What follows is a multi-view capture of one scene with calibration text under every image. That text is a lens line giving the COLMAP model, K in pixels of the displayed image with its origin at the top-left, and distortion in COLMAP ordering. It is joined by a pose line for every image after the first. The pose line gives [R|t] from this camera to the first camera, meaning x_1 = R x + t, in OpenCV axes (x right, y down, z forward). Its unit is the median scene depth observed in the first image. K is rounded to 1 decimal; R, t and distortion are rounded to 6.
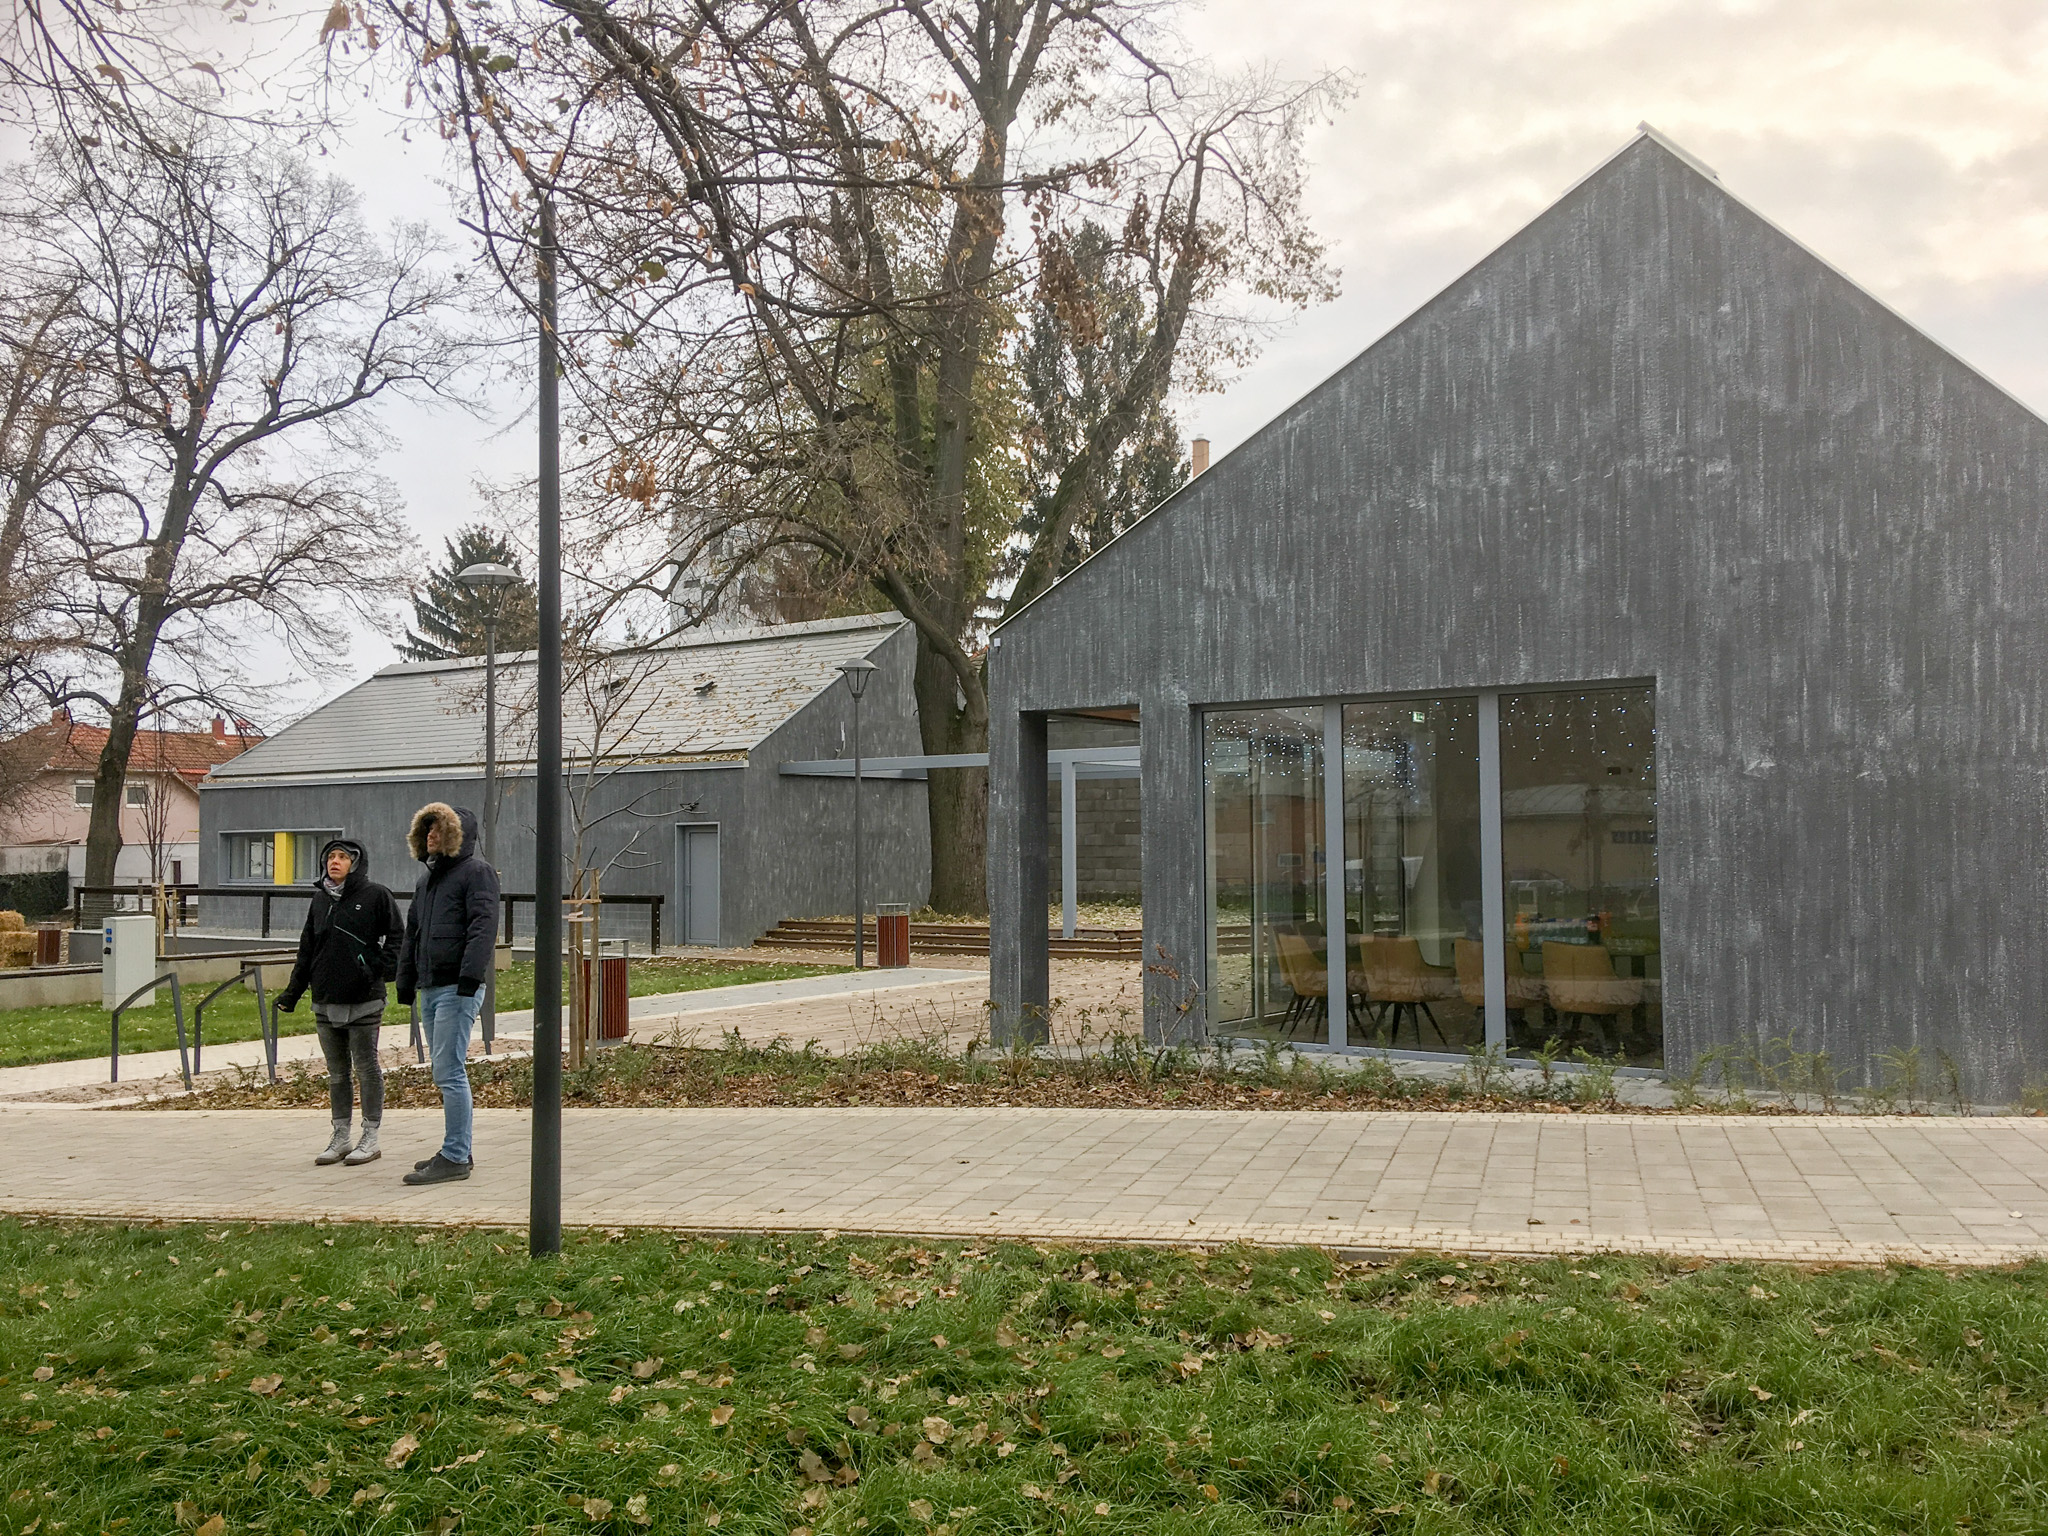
lens RADIAL K [[1764.0, 0, 1024.0], [0, 1764.0, 768.0], [0, 0, 1]] dist [0.006000, 0.002778]
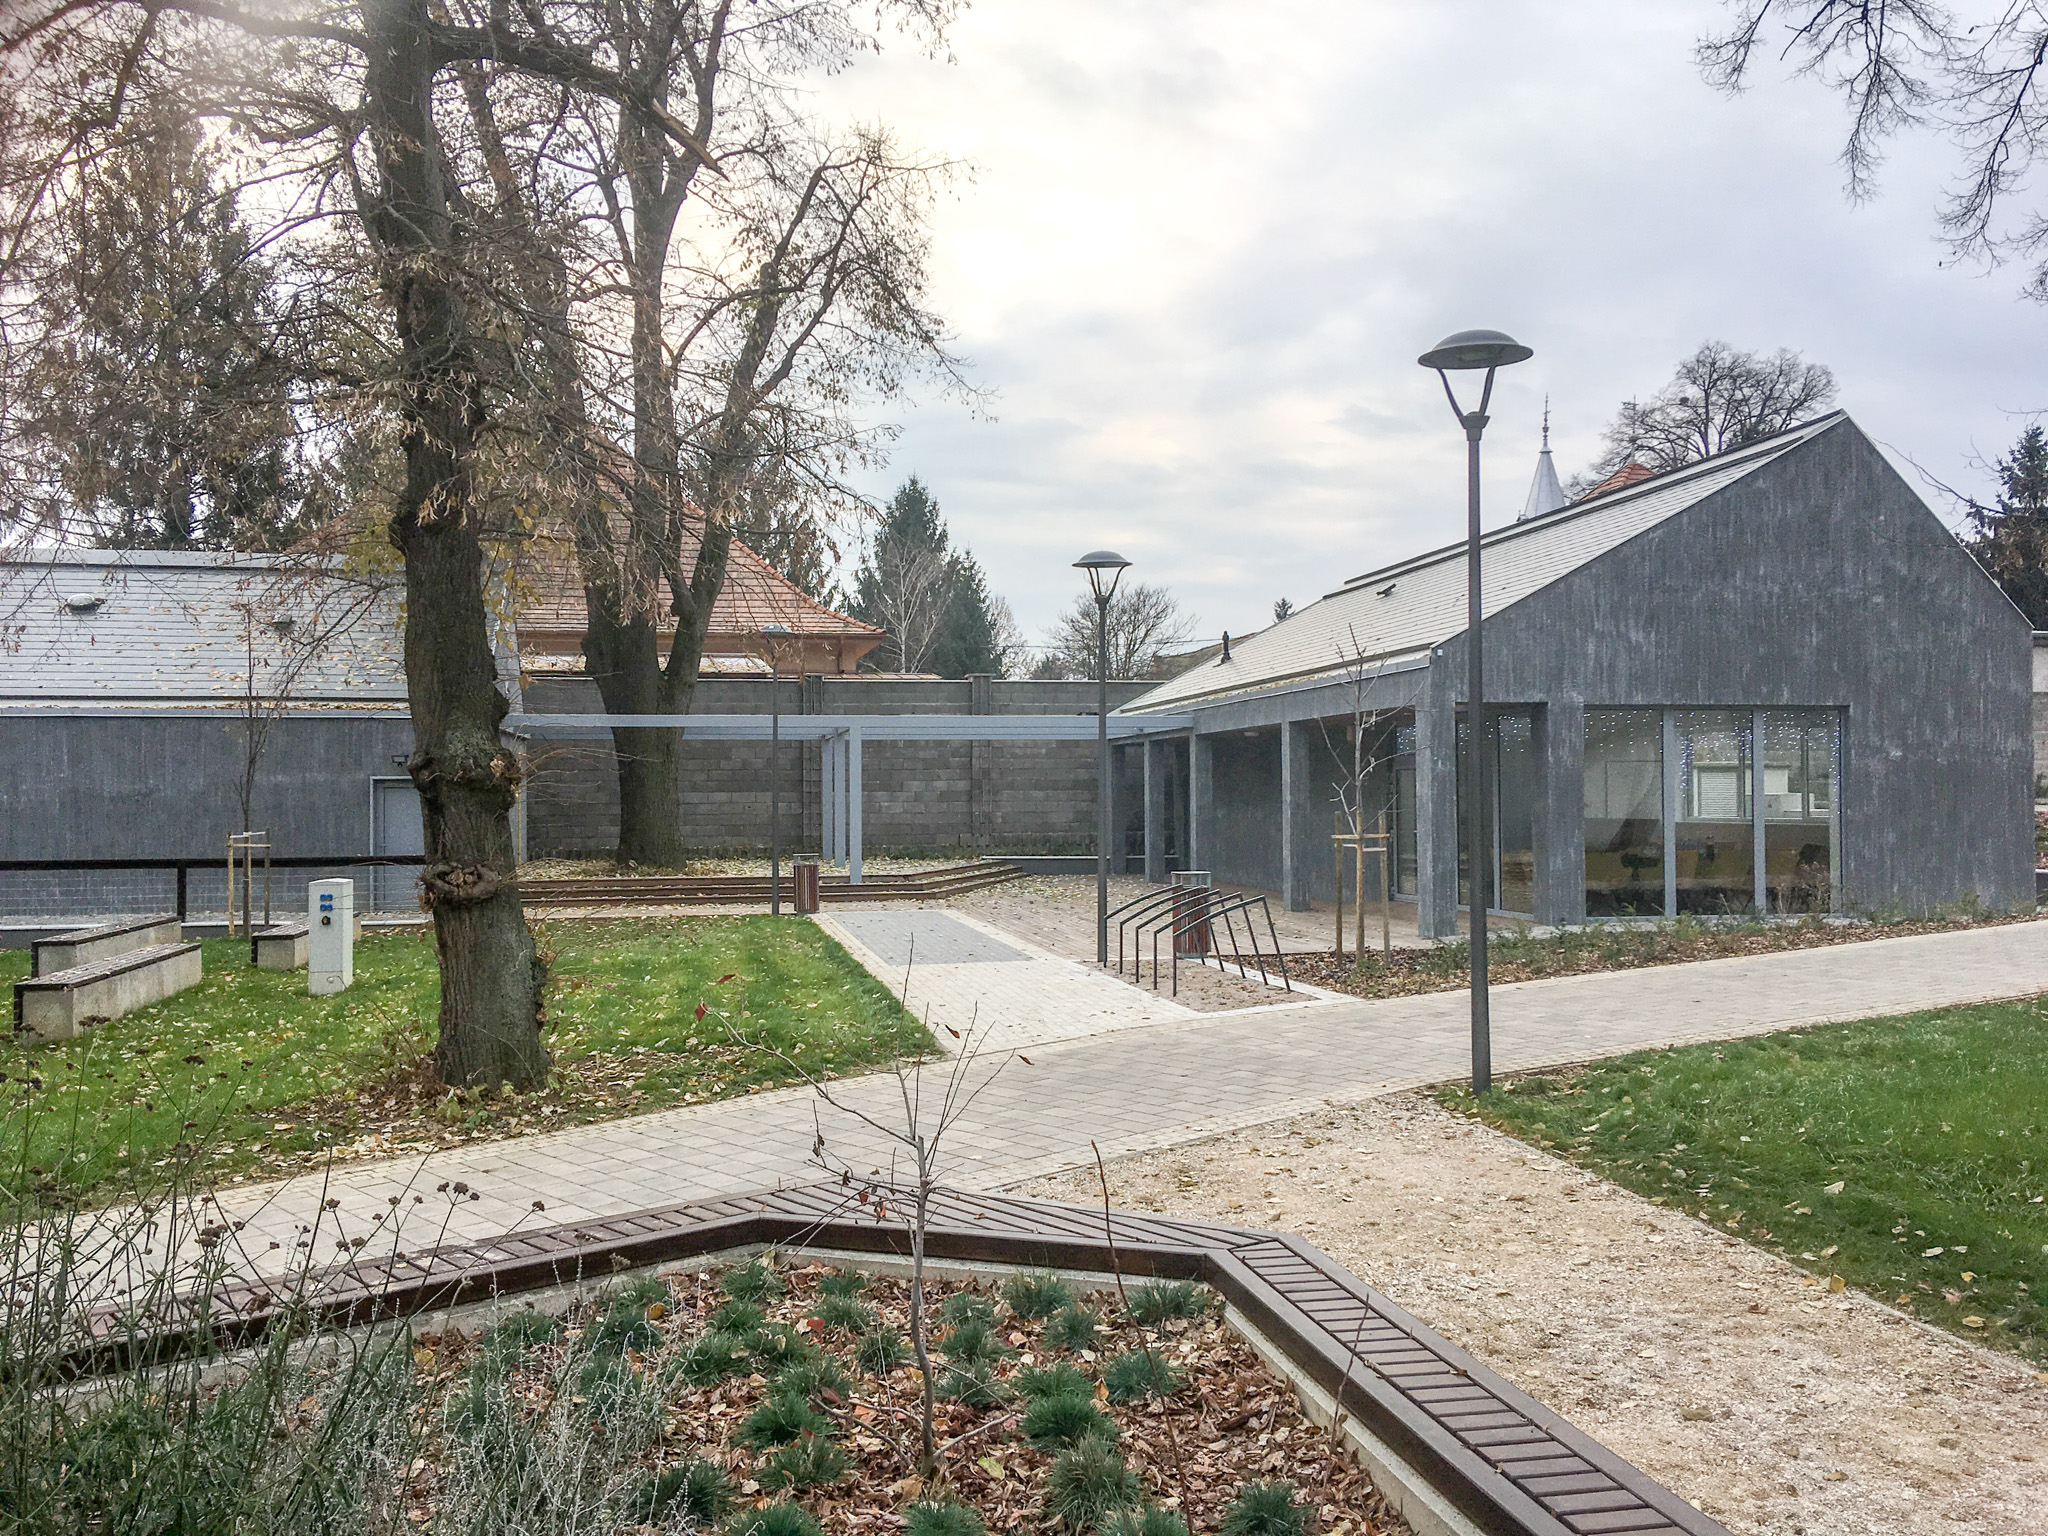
lens RADIAL K [[1728.3, 0, 1024.0], [0, 1728.3, 768.0], [0, 0, 1]] dist [-0.004889, -0.002735]
pose [[0.676089, 0.009536, 0.736758, -1.515538], [-0.028871, 0.999491, 0.013557, 0.014579], [-0.736254, -0.030437, 0.676020, 0.378235]]
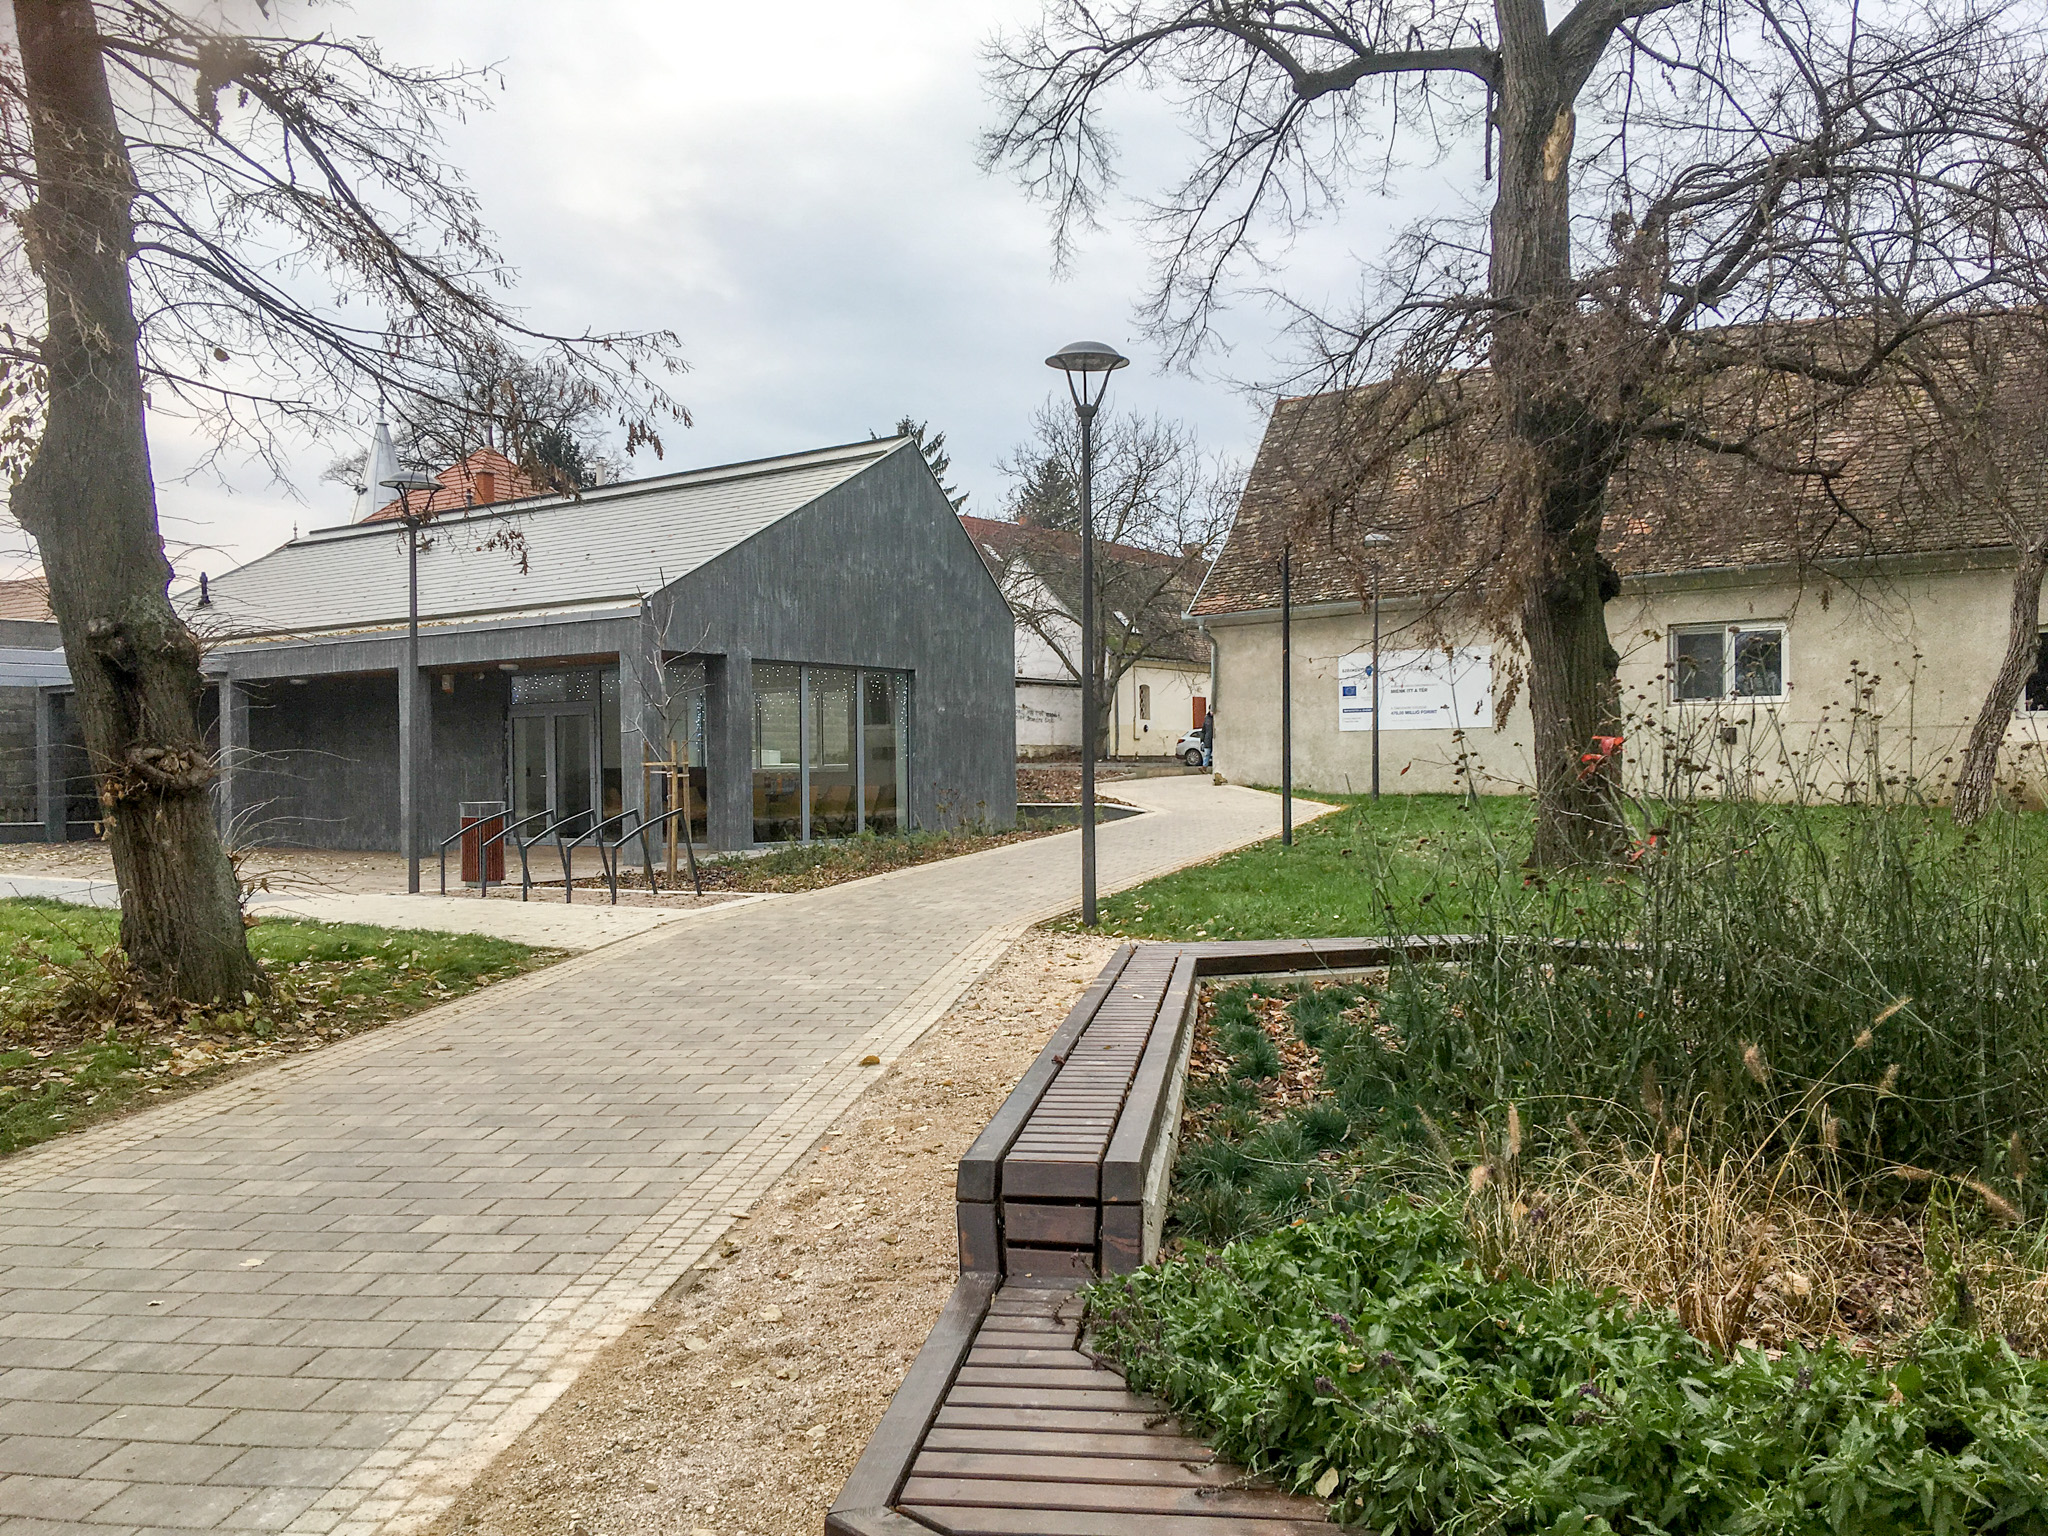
lens RADIAL K [[1729.7, 0, 1024.0], [0, 1729.7, 768.0], [0, 0, 1]] dist [0.148065, 0.000945]
pose [[-0.016305, 0.009292, 0.999824, -1.874804], [-0.033896, 0.999377, -0.009840, 0.093208], [-0.999292, -0.034051, -0.015980, 0.839372]]
